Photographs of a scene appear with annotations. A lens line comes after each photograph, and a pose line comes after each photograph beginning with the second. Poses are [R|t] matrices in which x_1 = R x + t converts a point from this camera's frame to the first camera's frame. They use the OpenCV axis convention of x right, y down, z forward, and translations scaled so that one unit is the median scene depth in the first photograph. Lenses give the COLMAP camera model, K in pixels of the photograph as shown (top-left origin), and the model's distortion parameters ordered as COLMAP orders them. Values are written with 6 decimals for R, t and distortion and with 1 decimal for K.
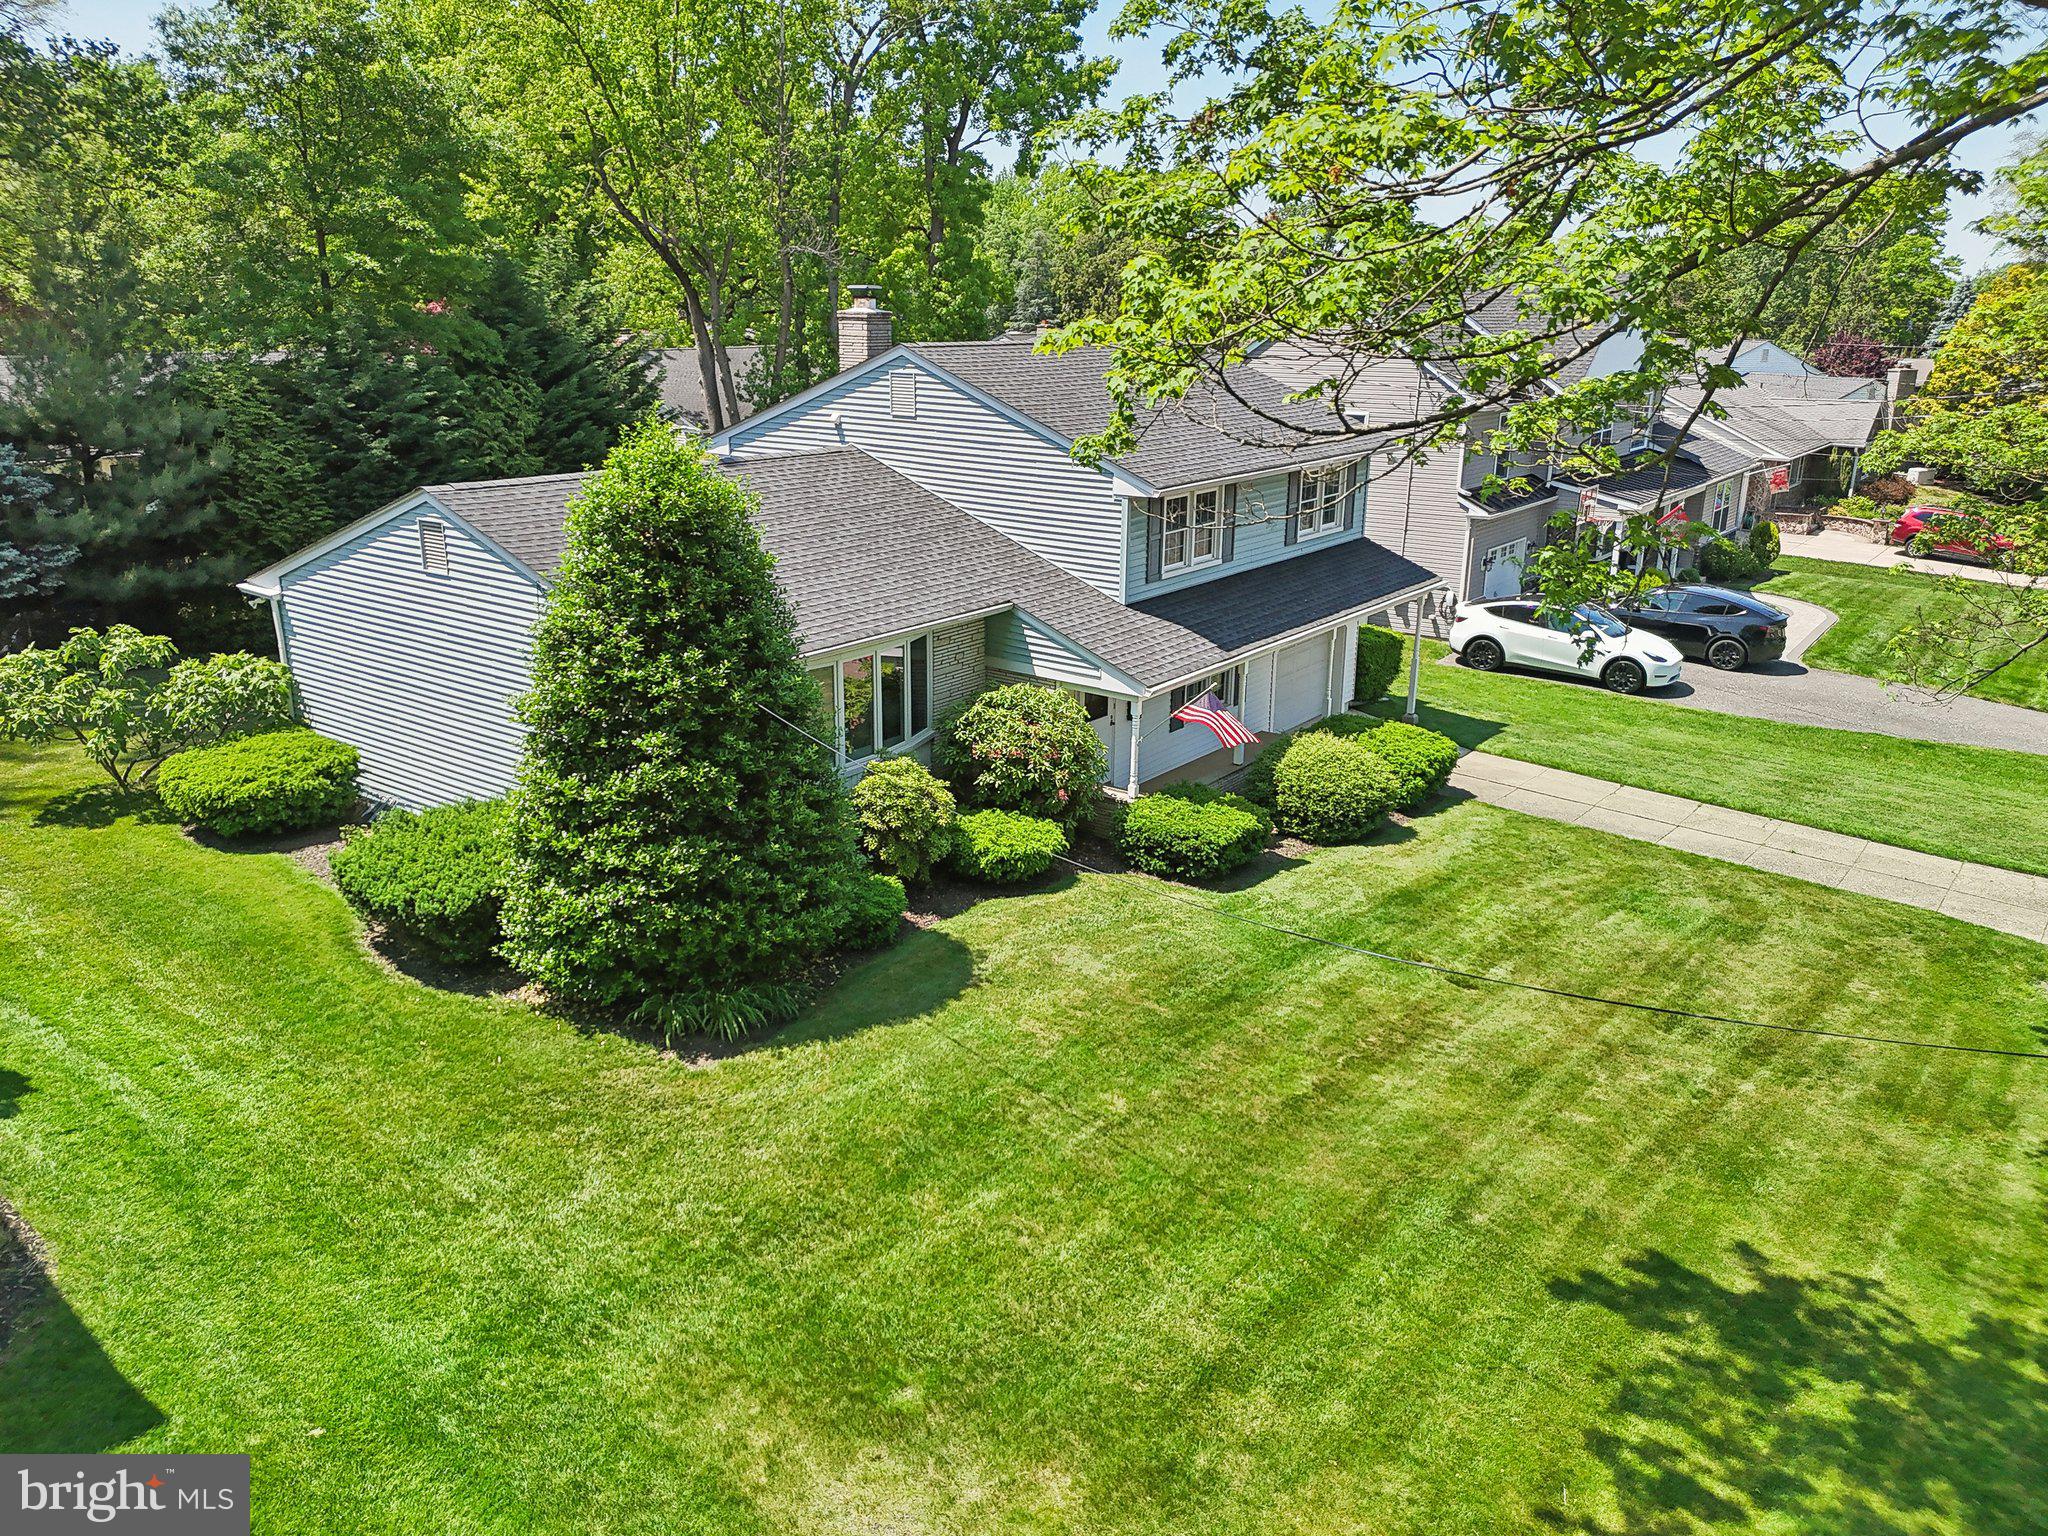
lens RADIAL K [[1522.0, 0, 1022.6], [0, 1522.0, 758.0], [0, 0, 1]] dist [0.106128, -0.115162]
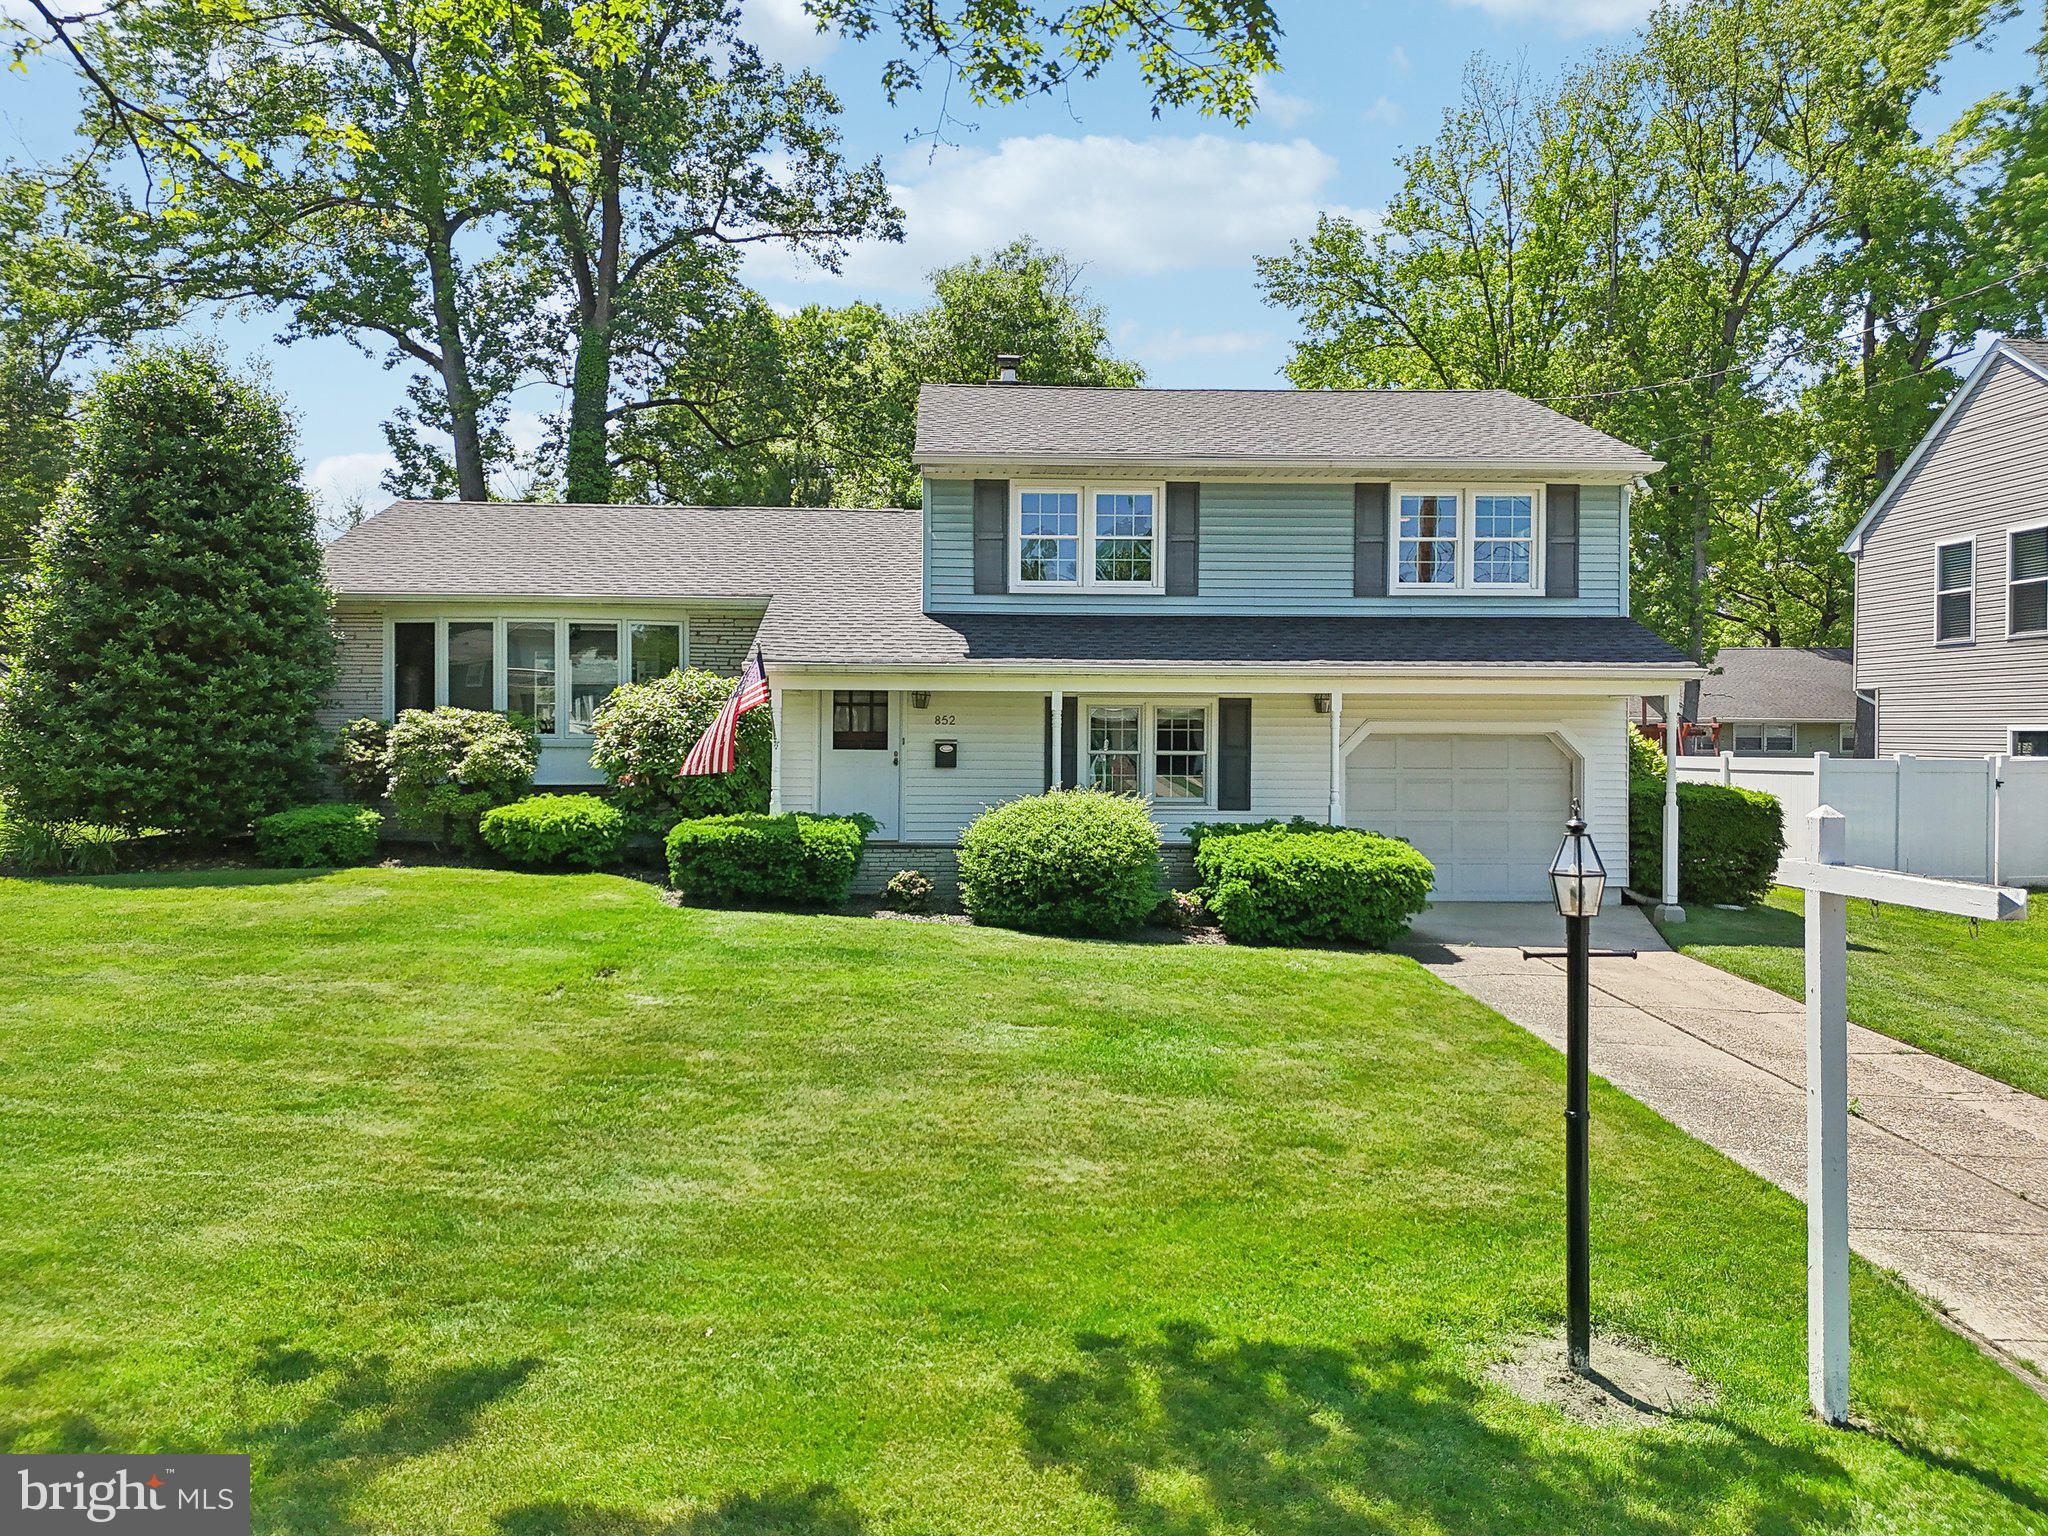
lens RADIAL K [[1515.7, 0, 1022.4], [0, 1515.7, 747.9], [0, 0, 1]] dist [0.101181, -0.104774]
pose [[0.639401, 0.004876, -0.768858, 0.737342], [-0.224219, 0.957697, -0.180393, 0.101294], [0.735454, 0.287736, 0.613446, 0.606190]]
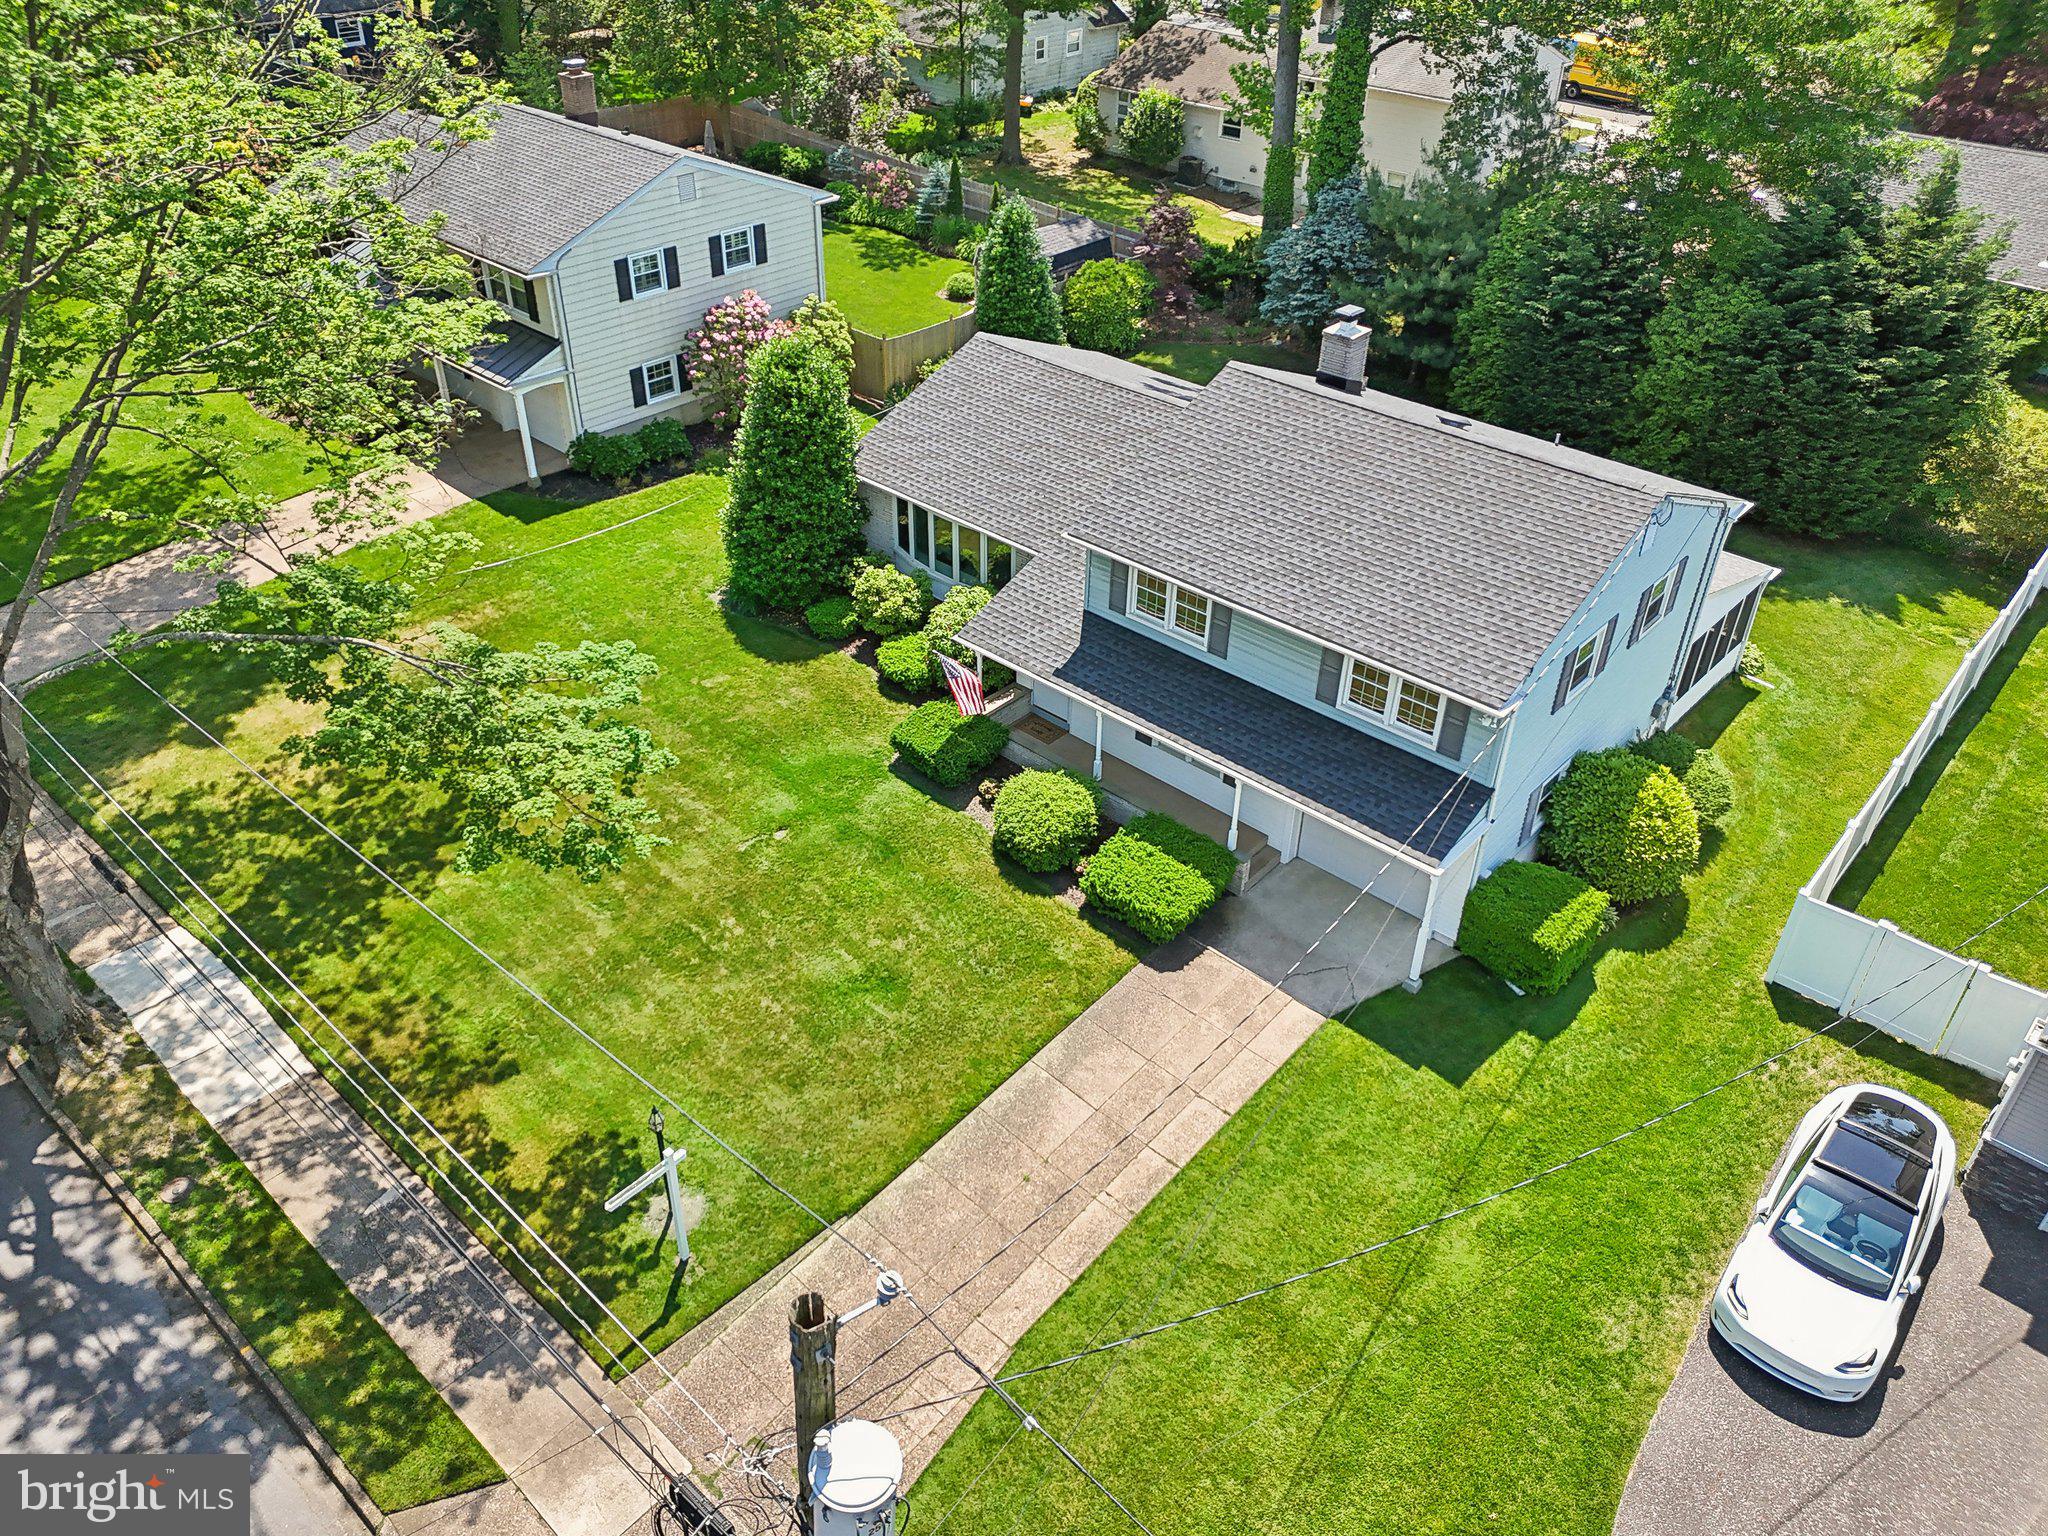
lens RADIAL K [[1515.7, 0, 1022.4], [0, 1515.7, 747.9], [0, 0, 1]] dist [0.101181, -0.104774]
pose [[-0.089415, 0.564414, -0.820635, 1.231428], [-0.301403, 0.769970, 0.562408, -0.740659], [0.949295, 0.297629, 0.101269, 0.901833]]
